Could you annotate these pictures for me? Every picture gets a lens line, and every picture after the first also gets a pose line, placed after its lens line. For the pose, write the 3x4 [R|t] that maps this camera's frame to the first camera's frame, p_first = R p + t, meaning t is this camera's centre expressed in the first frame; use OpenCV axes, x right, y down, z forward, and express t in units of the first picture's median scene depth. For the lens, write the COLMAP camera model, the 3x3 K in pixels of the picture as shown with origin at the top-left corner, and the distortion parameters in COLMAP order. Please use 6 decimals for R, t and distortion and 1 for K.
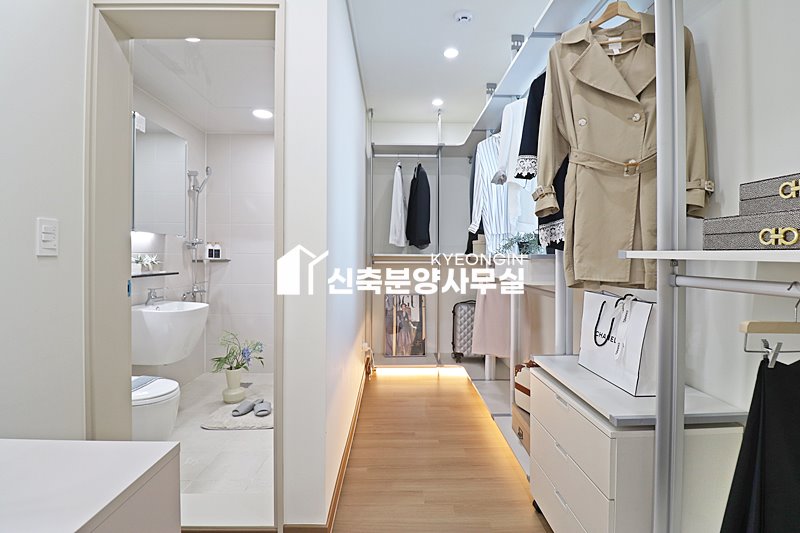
lens RADIAL K [[371.2, 0, 403.9], [0, 371.2, 259.3], [0, 0, 1]] dist [0.001133, -0.017196]
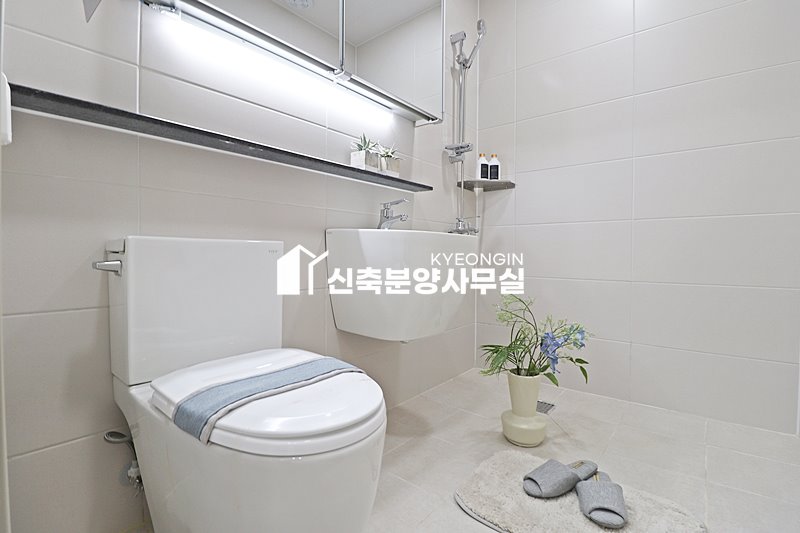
lens RADIAL K [[371.2, 0, 403.9], [0, 371.2, 259.3], [0, 0, 1]] dist [0.001133, -0.017196]
pose [[0.760671, 0.005055, -0.649118, -0.264069], [-0.007471, 0.999972, -0.000968, 0.147980], [0.649095, 0.005585, 0.760687, 0.528767]]
